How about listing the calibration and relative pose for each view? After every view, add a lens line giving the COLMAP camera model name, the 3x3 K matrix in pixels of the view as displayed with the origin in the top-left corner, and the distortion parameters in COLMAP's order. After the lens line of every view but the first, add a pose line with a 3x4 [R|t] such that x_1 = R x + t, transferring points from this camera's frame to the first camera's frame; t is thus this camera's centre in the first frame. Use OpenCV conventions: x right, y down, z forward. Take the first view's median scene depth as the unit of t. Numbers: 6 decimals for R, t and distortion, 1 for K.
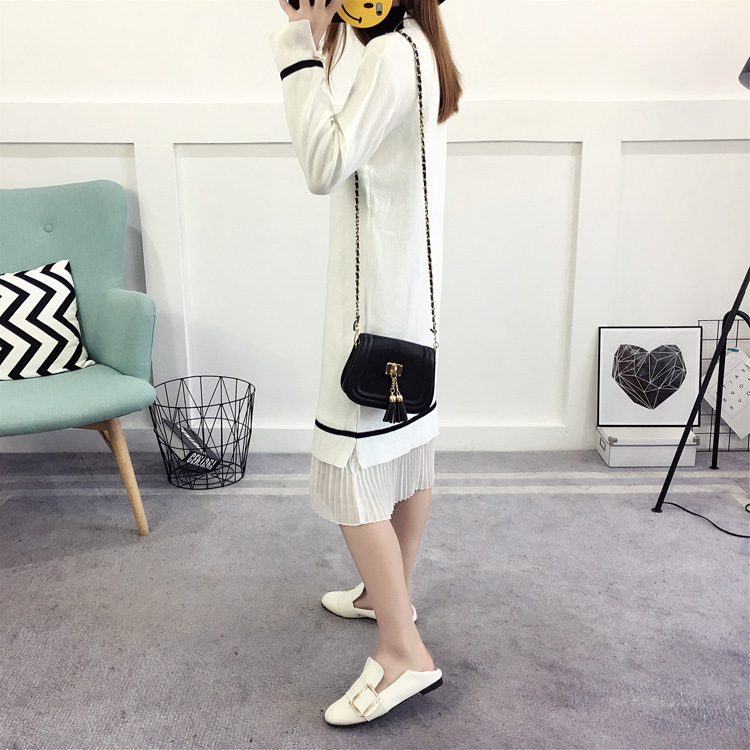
lens RADIAL K [[832.2, 0, 386.0], [0, 832.2, 381.1], [0, 0, 1]] dist [0.032477, 0.028302]
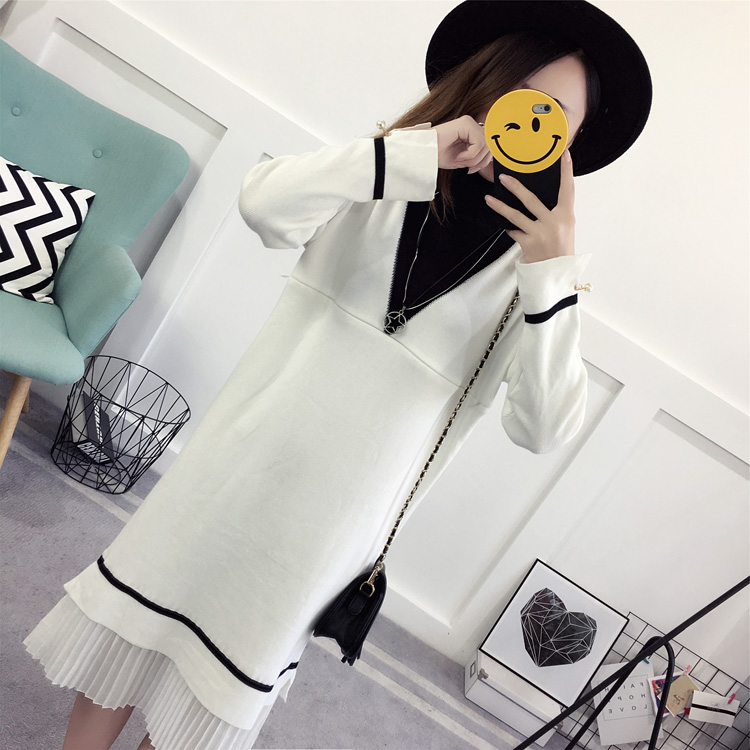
lens RADIAL K [[829.2, 0, 378.5], [0, 829.2, 375.2], [0, 0, 1]] dist [0.062610, -0.058254]
pose [[0.837565, 0.546335, 0.001653, -0.007334], [-0.545237, 0.836065, -0.060933, -0.092242], [-0.034672, 0.050134, 0.998140, 0.073518]]
